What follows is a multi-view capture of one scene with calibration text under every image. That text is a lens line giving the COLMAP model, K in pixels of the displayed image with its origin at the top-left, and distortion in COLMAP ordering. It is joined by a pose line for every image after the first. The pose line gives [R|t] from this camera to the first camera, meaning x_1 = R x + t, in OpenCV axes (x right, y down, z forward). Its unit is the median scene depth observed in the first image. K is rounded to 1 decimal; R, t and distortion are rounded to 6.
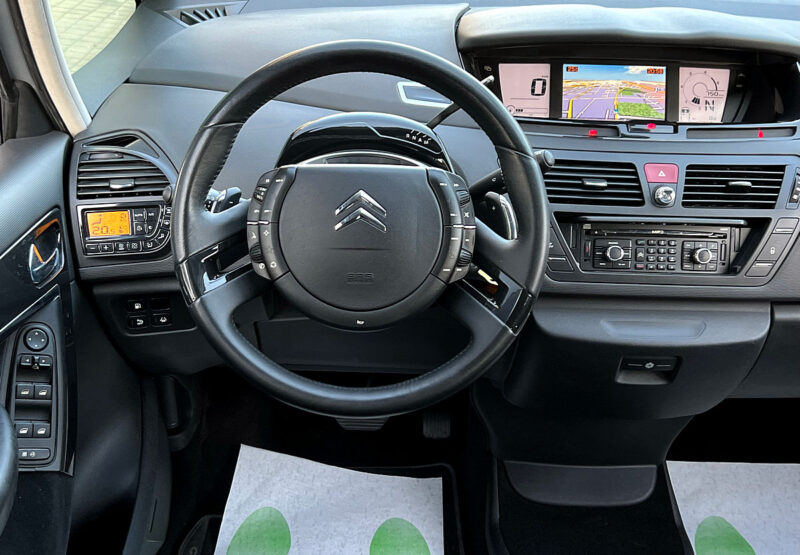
lens RADIAL K [[881.7, 0, 388.8], [0, 881.7, 304.2], [0, 0, 1]] dist [0.034929, 0.000000]
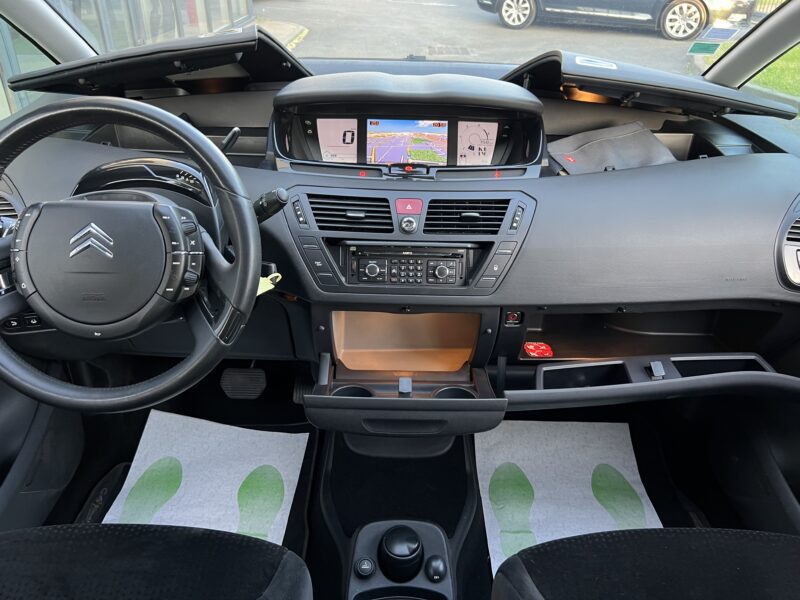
lens RADIAL K [[597.2, 0, 404.2], [0, 597.2, 301.2], [0, 0, 1]] dist [0.054782, -0.056241]
pose [[0.999865, -0.001342, -0.016403, 0.313764], [0.001734, 0.999713, 0.023908, -0.033325], [0.016366, -0.023934, 0.999580, 0.147415]]
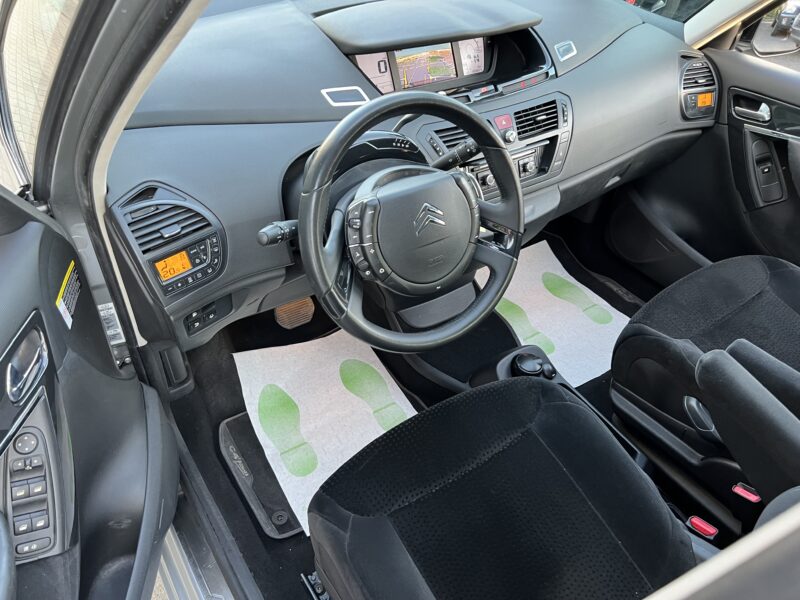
lens RADIAL K [[597.2, 0, 385.2], [0, 597.2, 295.0], [0, 0, 1]] dist [0.054782, -0.056241]
pose [[0.839860, -0.344726, 0.419285, -0.426505], [0.229094, 0.925391, 0.301941, -0.233530], [-0.492089, -0.157532, 0.856173, 0.132925]]
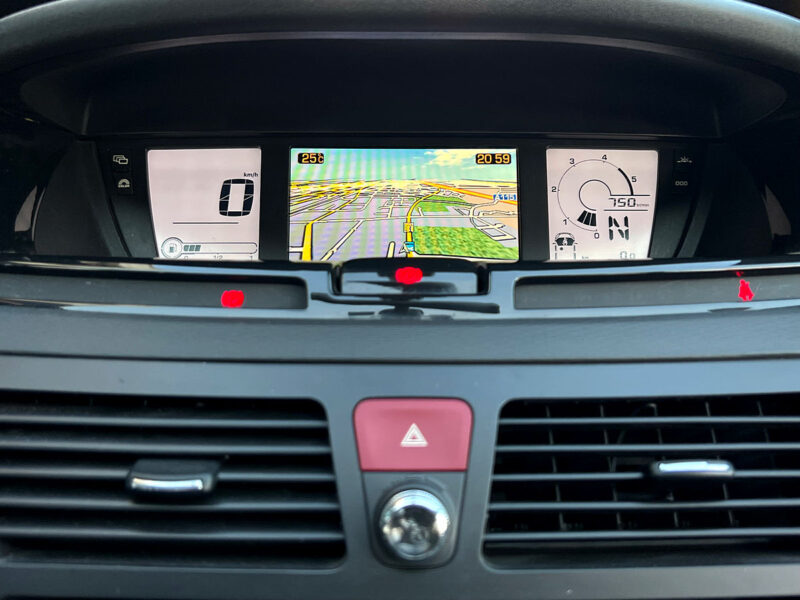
lens RADIAL K [[754.3, 0, 402.8], [0, 754.3, 297.7], [0, 0, 1]] dist [0.034770, 0.000000]
pose [[0.999471, -0.026218, -0.019253, 0.309173], [0.022287, 0.983091, -0.181758, -0.146091], [0.023692, 0.181232, 0.983155, 0.749712]]
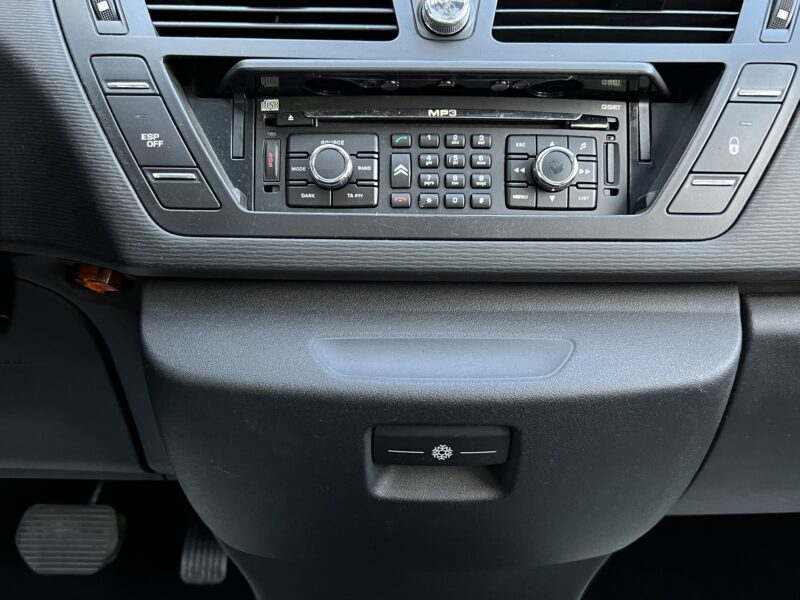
lens RADIAL K [[754.3, 0, 420.2], [0, 754.3, 312.9], [0, 0, 1]] dist [0.034770, 0.000000]
pose [[0.999645, -0.020985, -0.016447, 0.298149], [0.018950, 0.993139, -0.115392, 0.046911], [0.018755, 0.115039, 0.993184, 0.672538]]
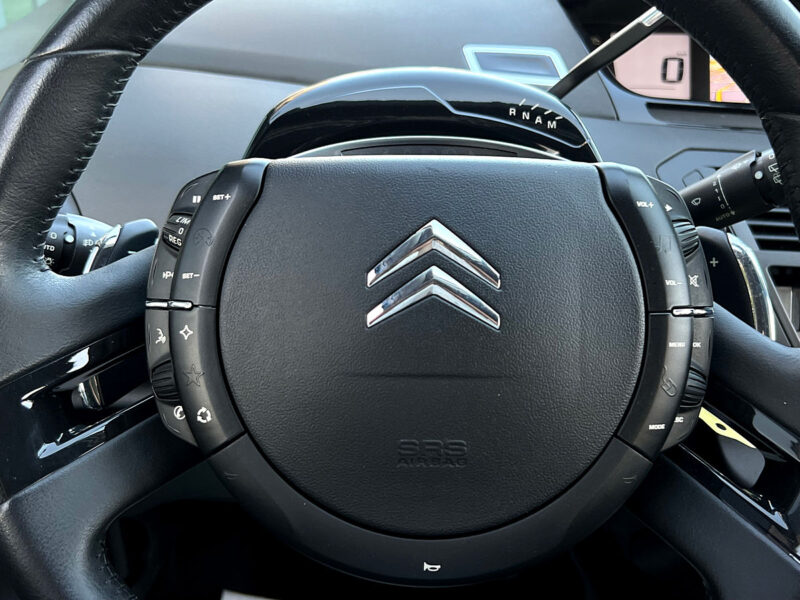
lens RADIAL K [[775.6, 0, 396.3], [0, 775.6, 300.2], [0, 0, 1]] dist [0.009439, 0.000000]
pose [[0.999980, -0.003386, -0.005420, -0.035710], [0.003138, 0.998975, -0.045150, -0.062194], [0.005567, 0.045132, 0.998966, 0.520521]]
